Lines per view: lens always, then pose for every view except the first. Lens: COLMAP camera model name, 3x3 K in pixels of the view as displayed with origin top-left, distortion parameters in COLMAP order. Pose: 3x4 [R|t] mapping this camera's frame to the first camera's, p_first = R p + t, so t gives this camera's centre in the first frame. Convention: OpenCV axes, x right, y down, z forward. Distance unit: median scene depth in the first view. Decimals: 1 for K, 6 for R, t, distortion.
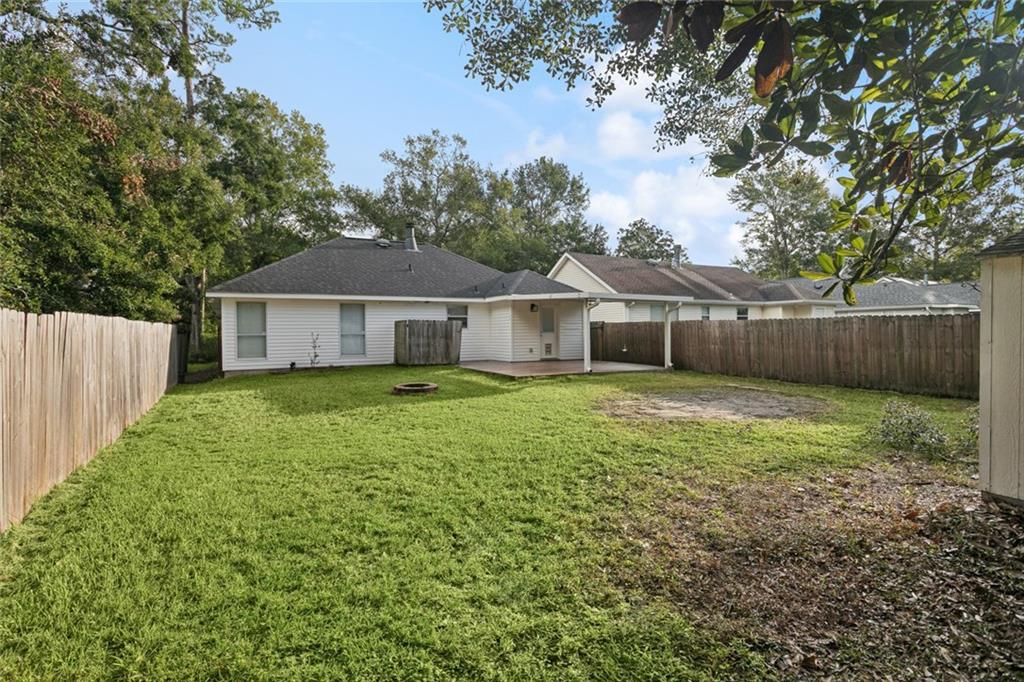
lens RADIAL K [[497.4, 0, 512.9], [0, 497.4, 321.9], [0, 0, 1]] dist [-0.001056, -0.000157]
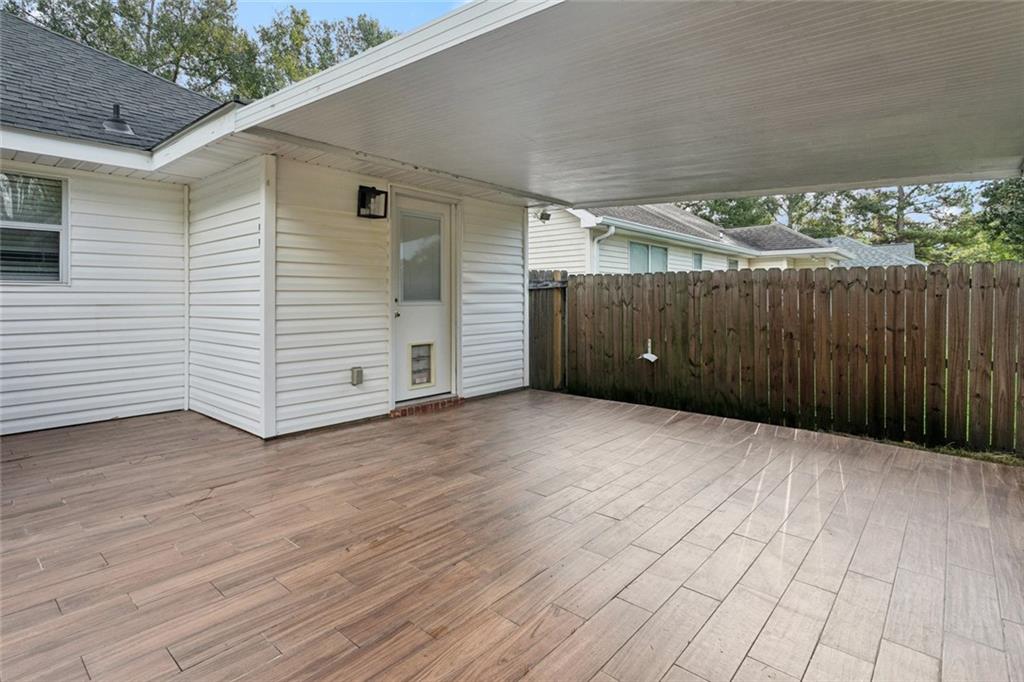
lens RADIAL K [[523.0, 0, 509.9], [0, 523.0, 292.5], [0, 0, 1]] dist [-0.000969, -0.000157]
pose [[0.936153, 0.013530, 0.351333, 0.015310], [-0.020849, 0.999637, 0.017058, 0.009777], [-0.350974, -0.023294, 0.936095, 0.708077]]
